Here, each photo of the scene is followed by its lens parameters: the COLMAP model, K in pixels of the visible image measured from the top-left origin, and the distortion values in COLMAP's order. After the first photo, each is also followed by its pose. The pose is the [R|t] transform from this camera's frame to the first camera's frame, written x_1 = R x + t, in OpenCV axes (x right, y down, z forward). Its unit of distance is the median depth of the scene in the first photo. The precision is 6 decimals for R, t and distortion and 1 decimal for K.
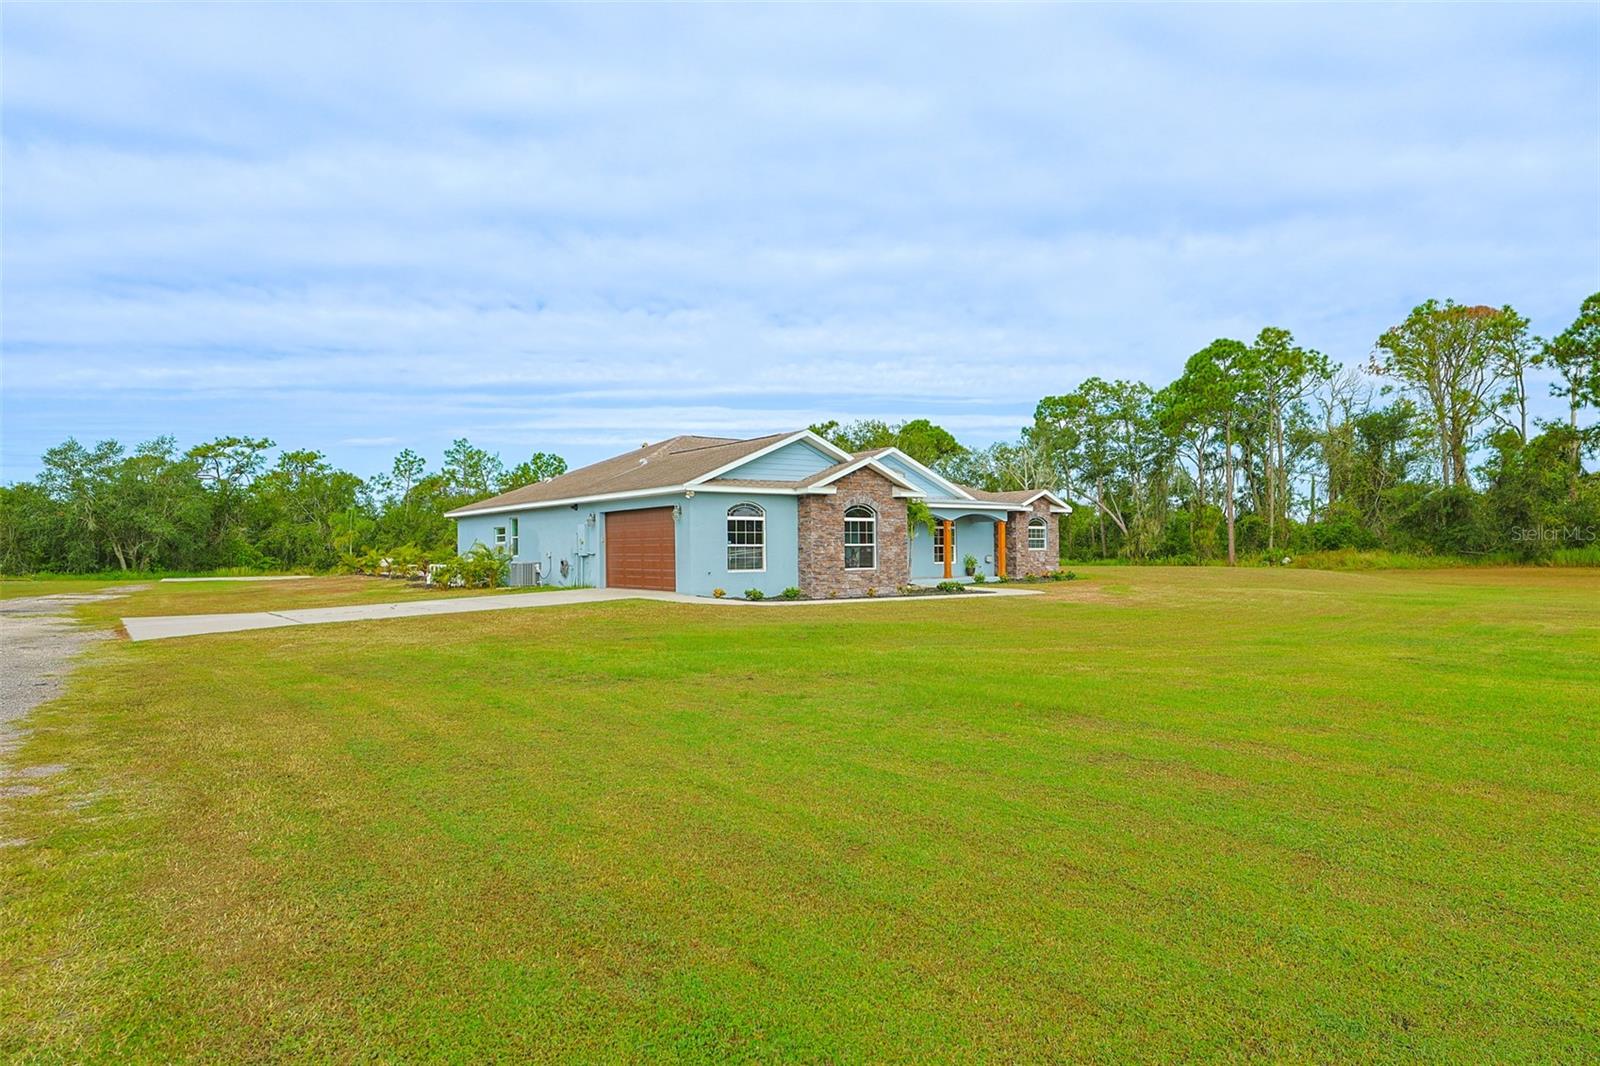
lens RADIAL K [[991.1, 0, 861.3], [0, 991.1, 536.5], [0, 0, 1]] dist [0.004080, 0.002824]
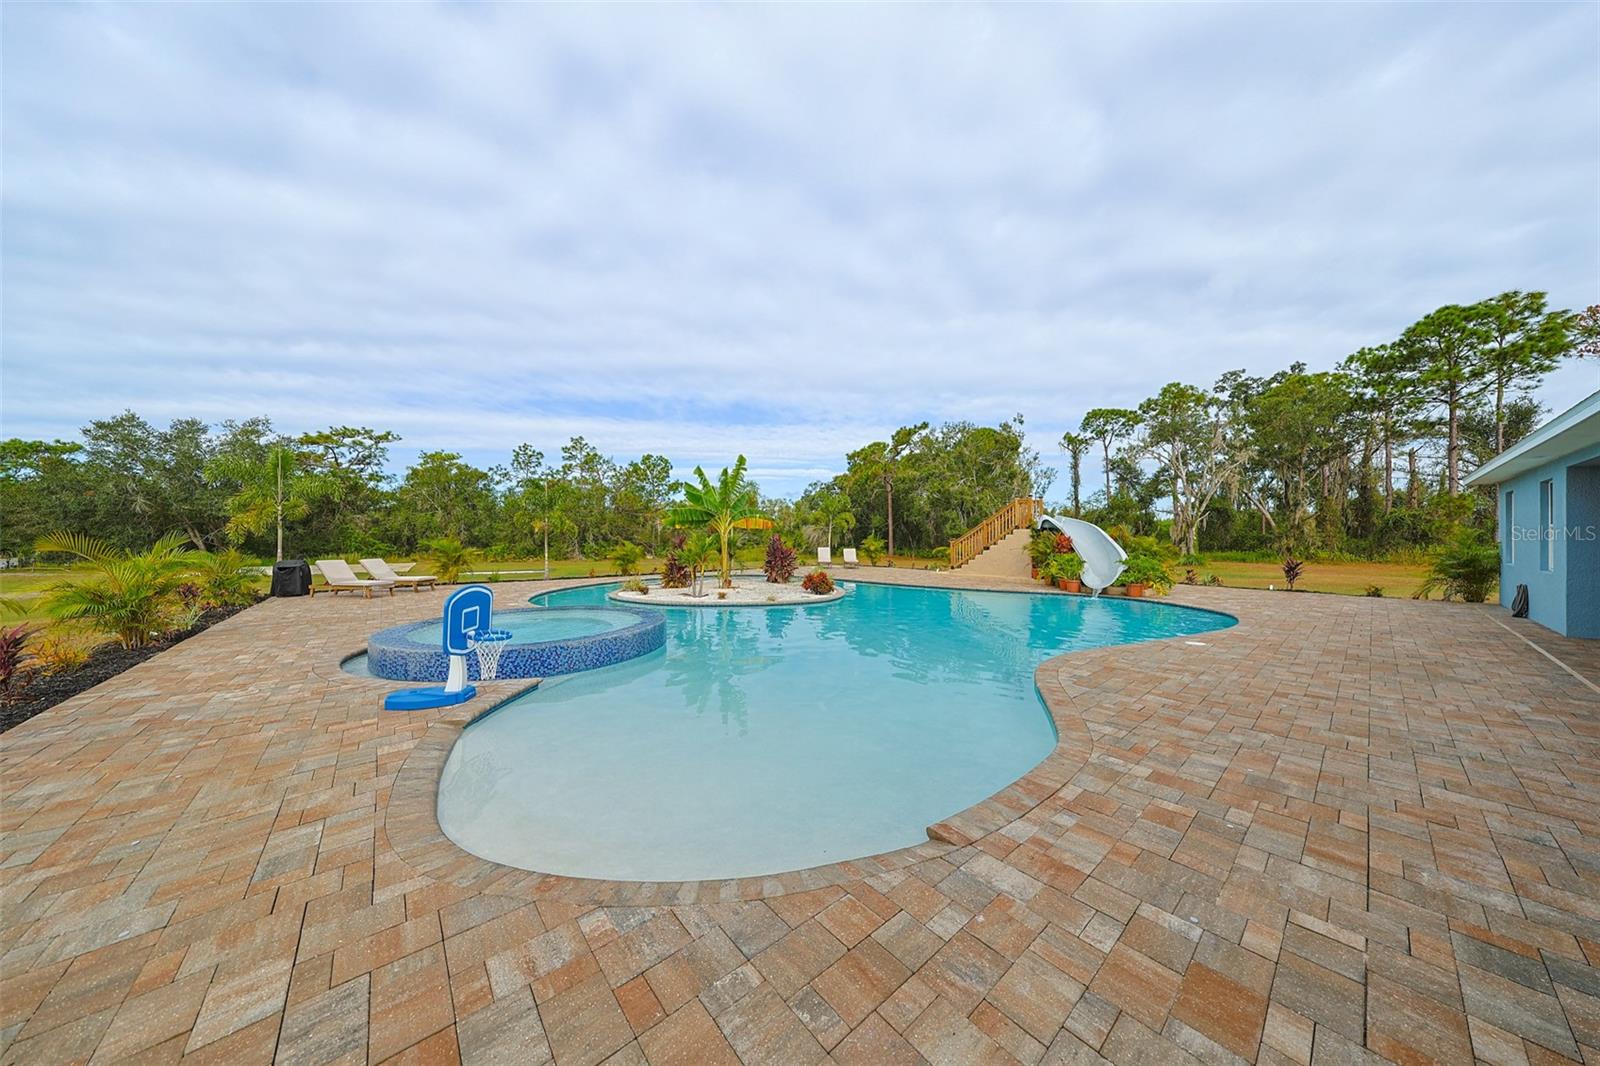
lens RADIAL K [[490.3, 0, 815.4], [0, 490.3, 536.4], [0, 0, 1]] dist [0.000373, 0.000026]
pose [[0.999319, 0.001352, 0.036879, -0.356216], [-0.001583, 0.999979, 0.006230, 0.019017], [-0.036870, -0.006284, 0.999300, 0.994891]]
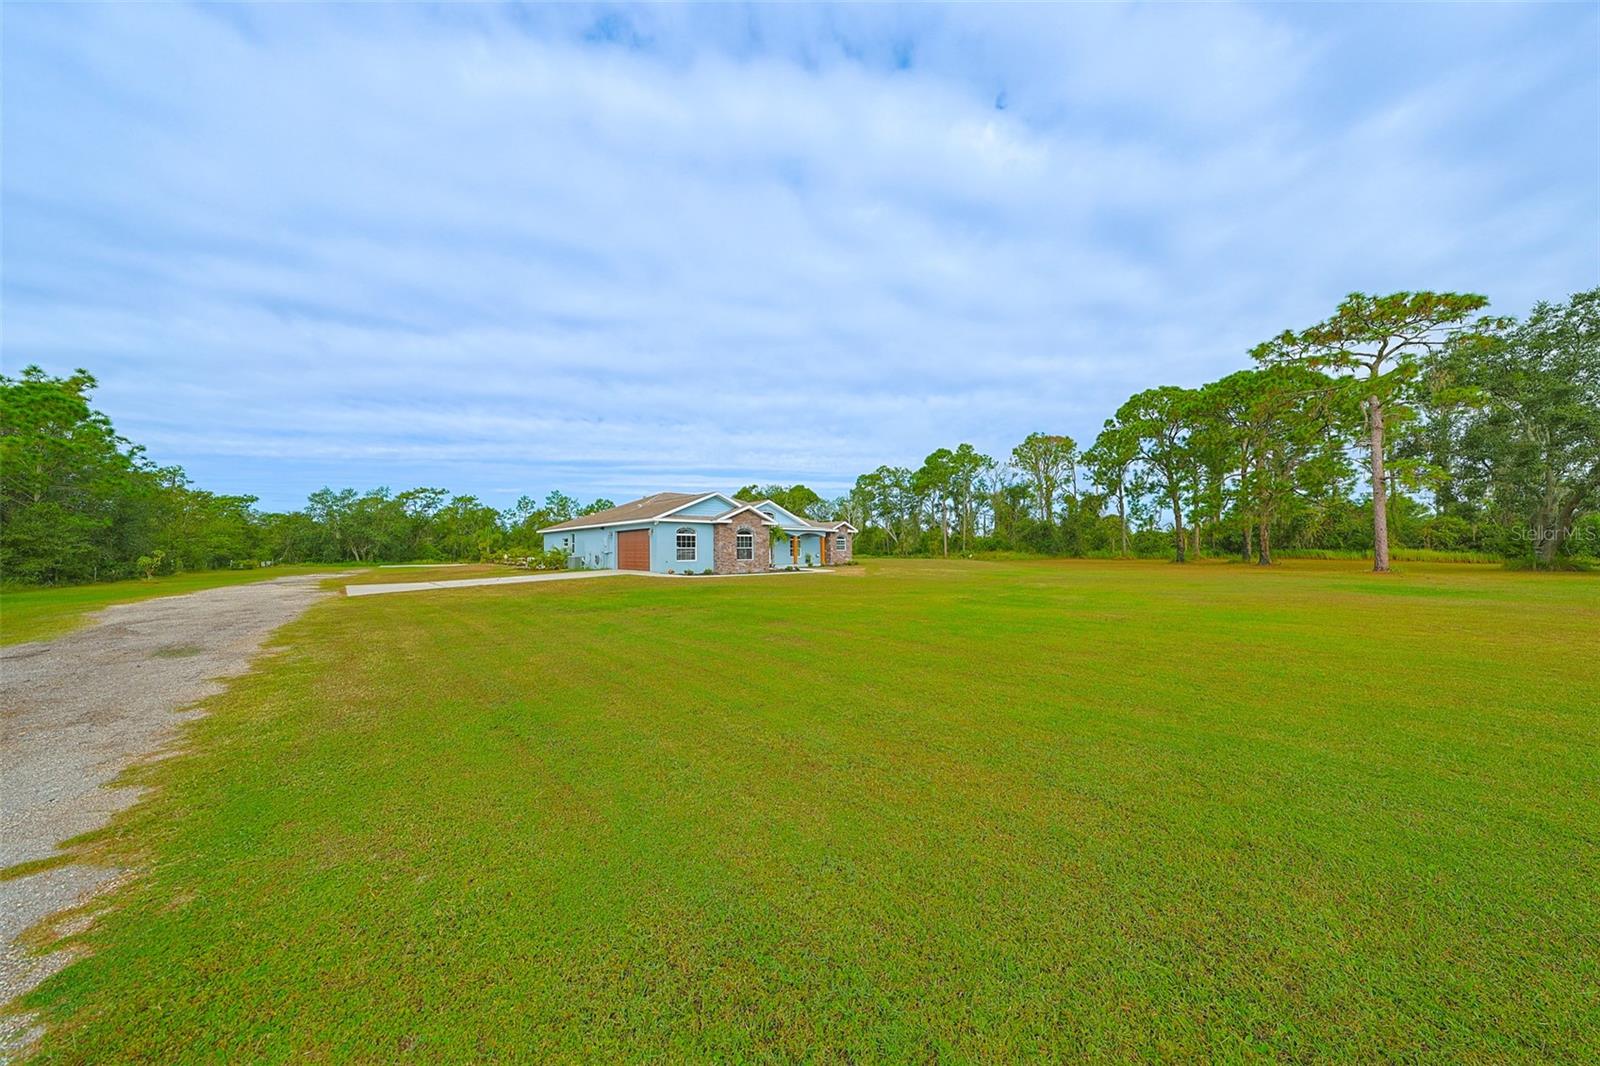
lens RADIAL K [[504.8, 0, 836.0], [0, 504.8, 562.9], [0, 0, 1]] dist [-0.000505, -0.000047]
pose [[0.993100, -0.001288, 0.117264, 0.019724], [-0.003137, 0.999290, 0.037543, -0.000200], [-0.117229, -0.037652, 0.992391, -0.018034]]
